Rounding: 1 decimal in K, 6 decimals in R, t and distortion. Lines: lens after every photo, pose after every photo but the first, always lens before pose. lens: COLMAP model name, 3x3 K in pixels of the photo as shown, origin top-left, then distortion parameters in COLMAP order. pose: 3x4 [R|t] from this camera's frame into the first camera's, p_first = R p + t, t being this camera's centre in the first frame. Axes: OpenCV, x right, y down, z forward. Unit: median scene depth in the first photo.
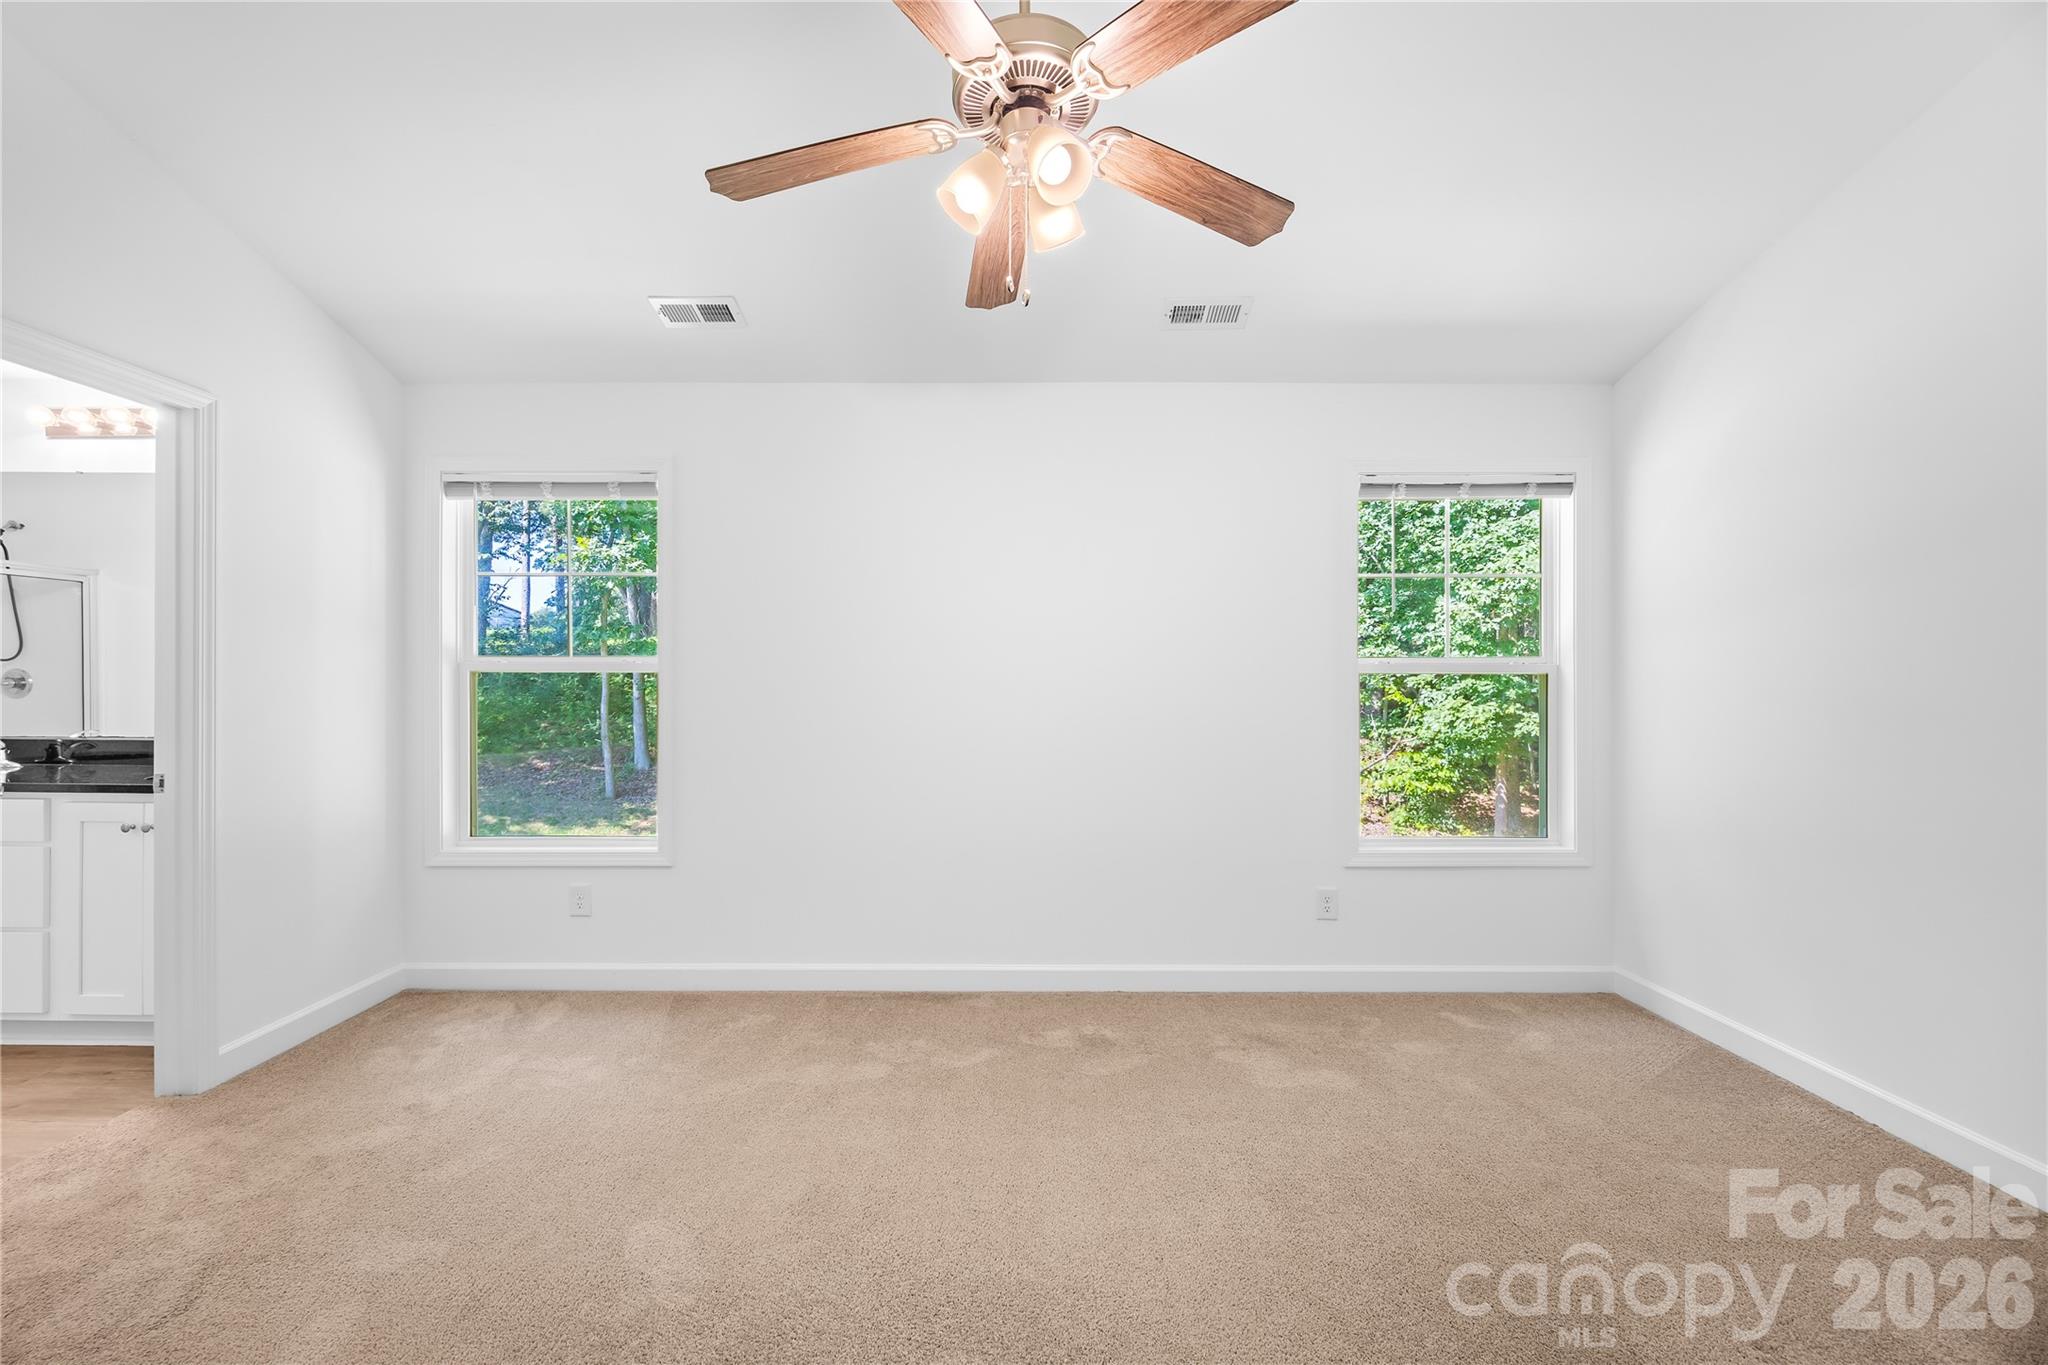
lens RADIAL K [[789.1, 0, 1028.2], [0, 789.1, 687.3], [0, 0, 1]] dist [-0.006961, 0.000470]
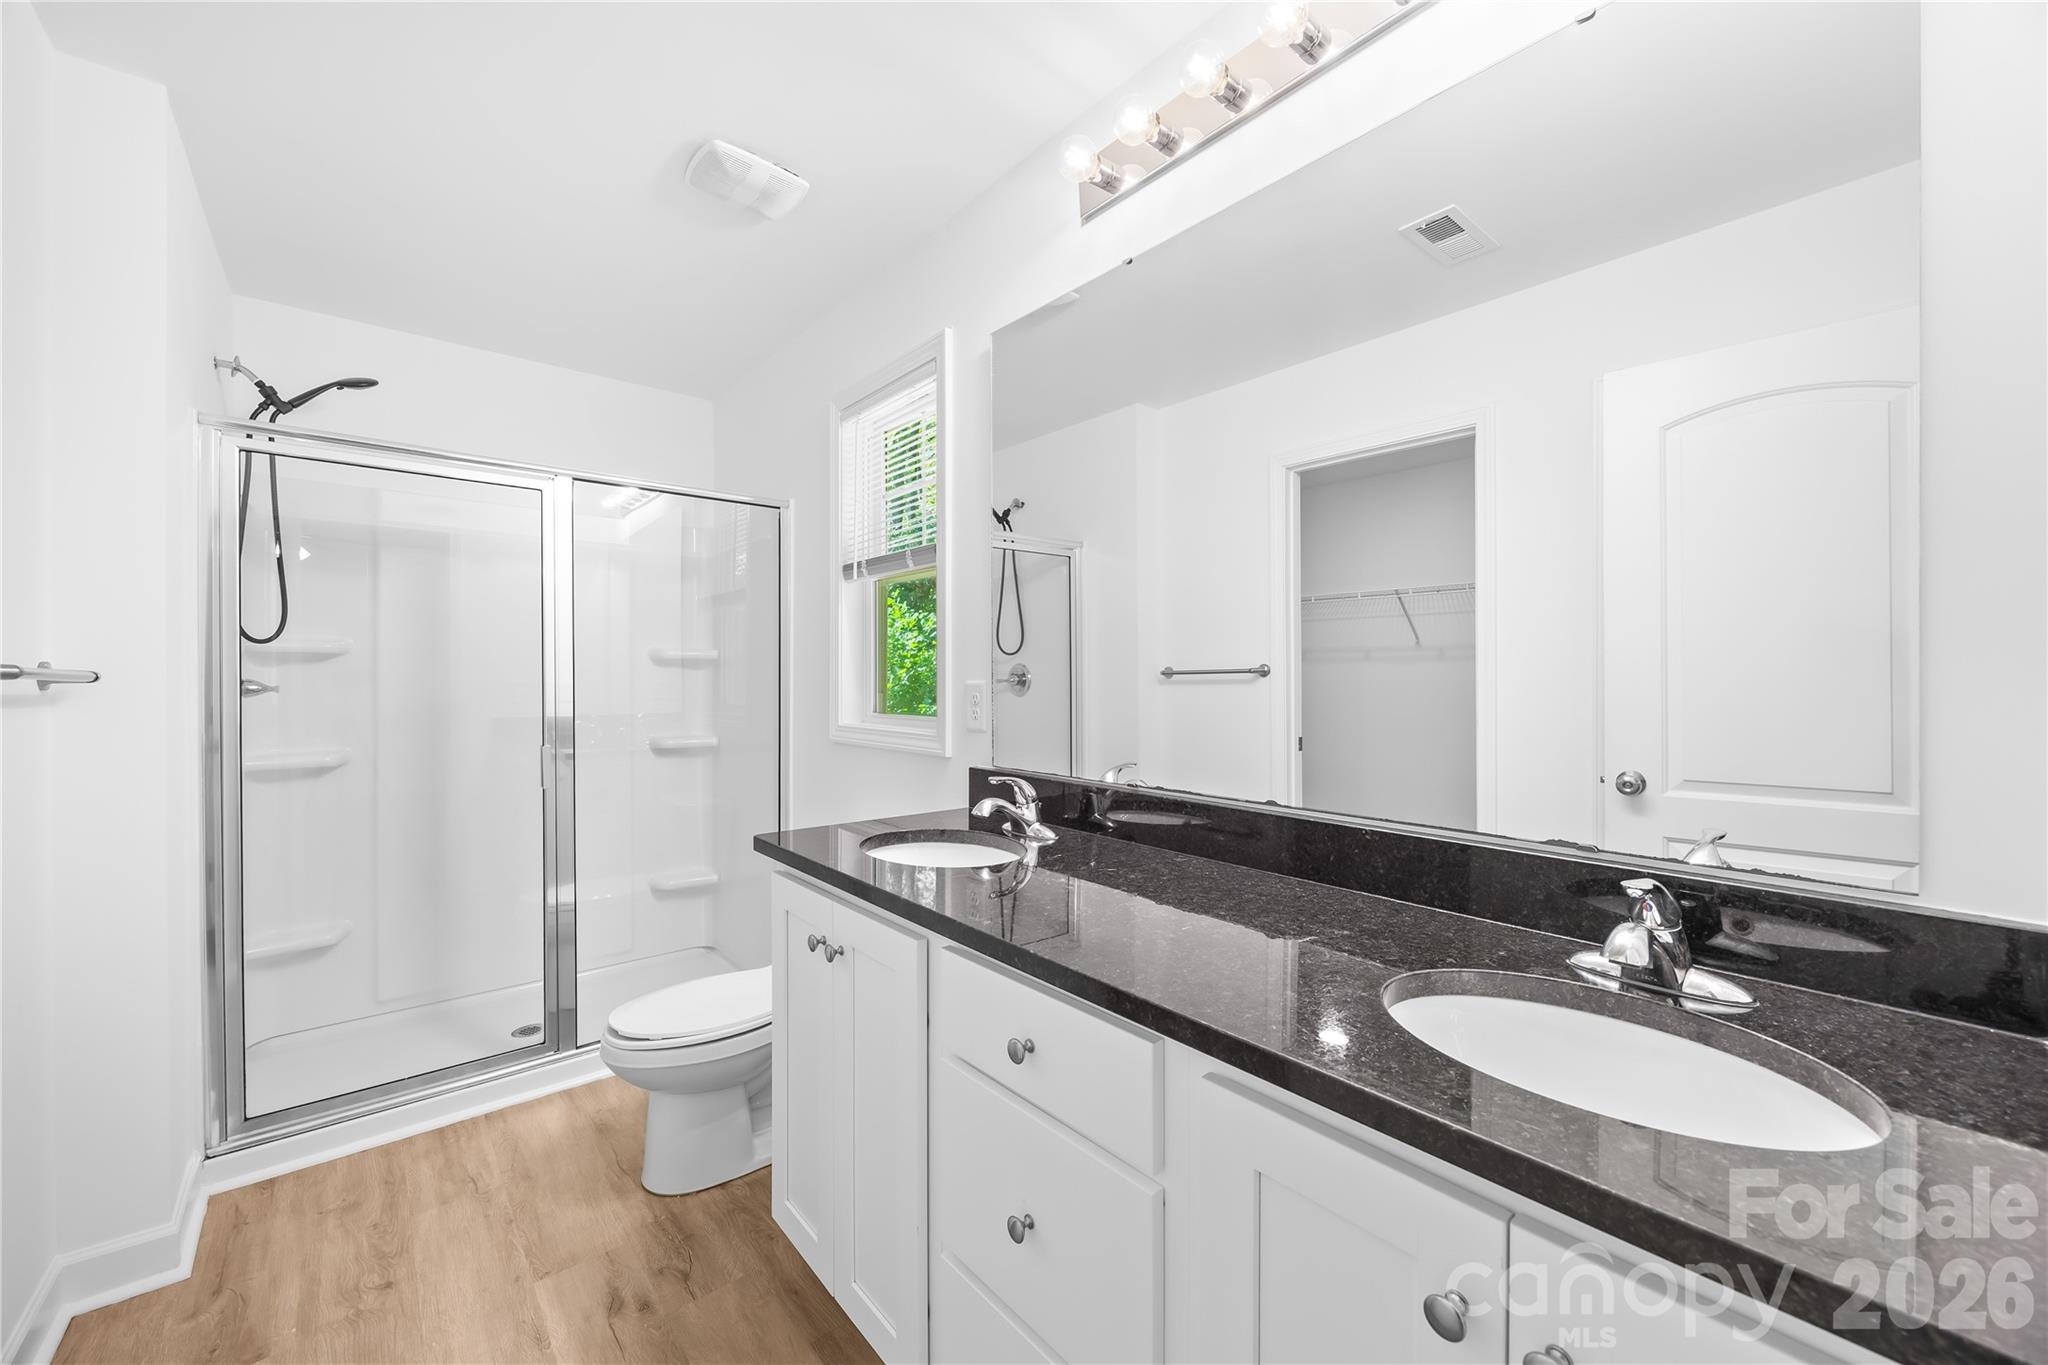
lens RADIAL K [[789.1, 0, 1040.3], [0, 789.1, 686.3], [0, 0, 1]] dist [-0.006961, 0.000470]
pose [[0.650821, 0.001677, -0.759230, -0.592518], [0.002080, 0.999990, 0.003992, -0.001148], [0.759229, -0.004178, 0.650811, 0.428902]]
